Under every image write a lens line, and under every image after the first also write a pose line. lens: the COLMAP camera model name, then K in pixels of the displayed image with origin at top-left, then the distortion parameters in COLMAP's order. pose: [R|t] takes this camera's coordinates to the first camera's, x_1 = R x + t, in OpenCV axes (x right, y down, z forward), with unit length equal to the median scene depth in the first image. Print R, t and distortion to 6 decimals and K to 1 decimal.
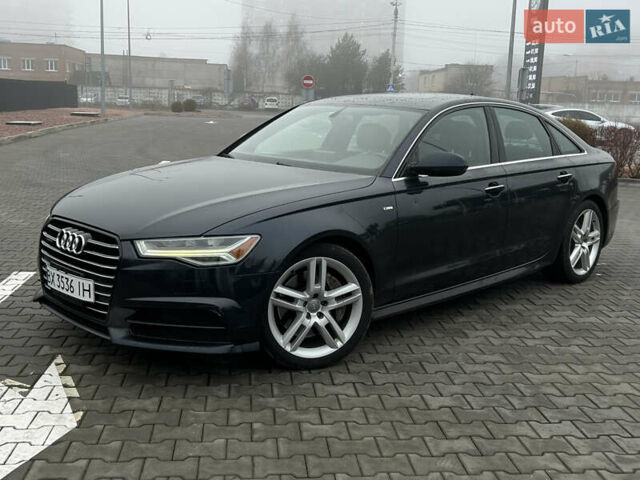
lens RADIAL K [[716.5, 0, 317.6], [0, 716.5, 228.9], [0, 0, 1]] dist [0.062226, -0.045138]
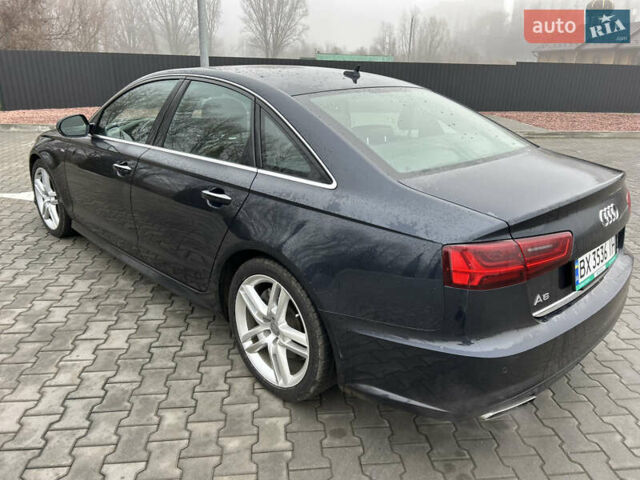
lens RADIAL K [[488.2, 0, 320.5], [0, 488.2, 232.8], [0, 0, 1]] dist [0.069371, -0.084405]
pose [[-0.001200, 0.292558, -0.956247, 0.940801], [-0.202050, 0.936454, 0.286756, -0.226435], [0.979374, 0.193554, 0.057988, 1.314147]]
